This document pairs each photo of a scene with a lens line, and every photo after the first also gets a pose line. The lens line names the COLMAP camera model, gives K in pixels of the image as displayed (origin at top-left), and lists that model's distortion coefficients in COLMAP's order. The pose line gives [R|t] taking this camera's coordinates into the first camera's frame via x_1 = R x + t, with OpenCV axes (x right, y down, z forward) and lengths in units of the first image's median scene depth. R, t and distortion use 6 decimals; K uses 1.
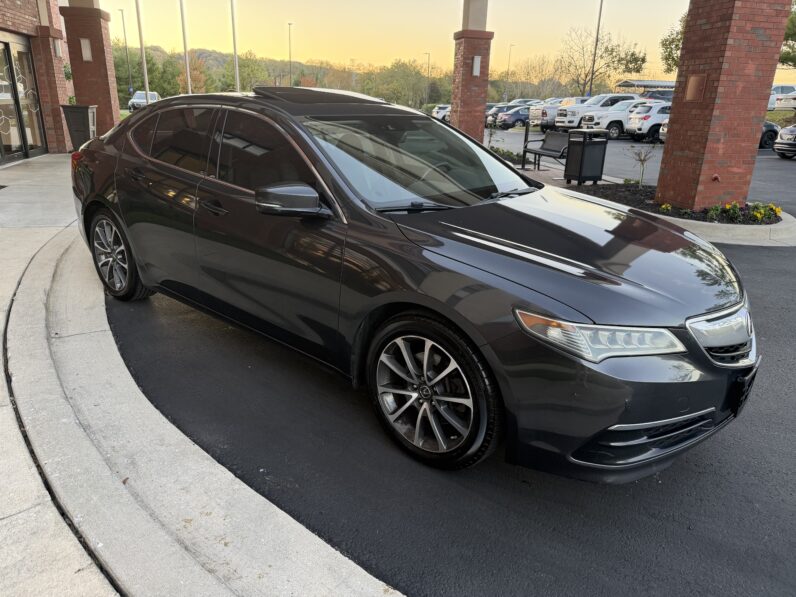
lens RADIAL K [[550.4, 0, 398.0], [0, 550.4, 298.5], [0, 0, 1]] dist [0.003636, -0.000441]
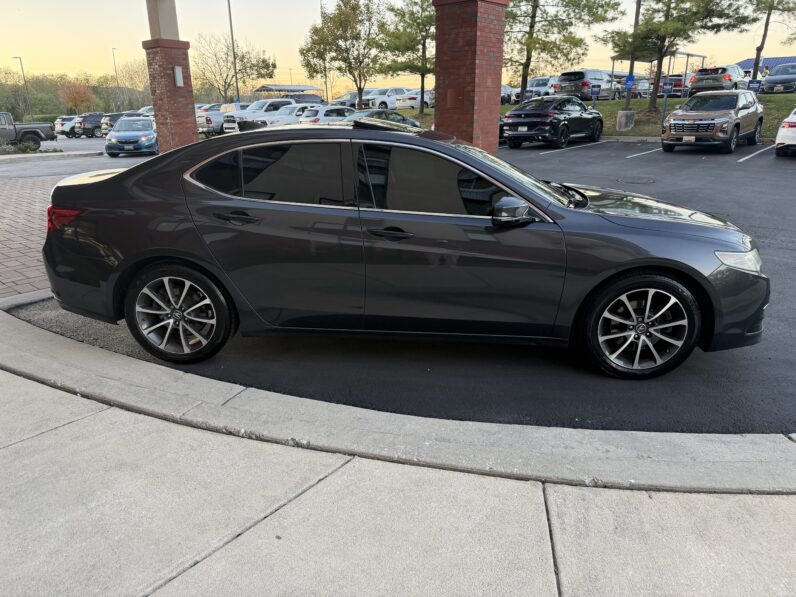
lens RADIAL K [[550.4, 0, 398.0], [0, 550.4, 298.5], [0, 0, 1]] dist [0.003636, -0.000441]
pose [[0.831240, -0.215306, 0.512526, -1.198303], [0.219993, 0.974093, 0.052408, -0.119818], [-0.510531, 0.069189, 0.857071, 0.091338]]
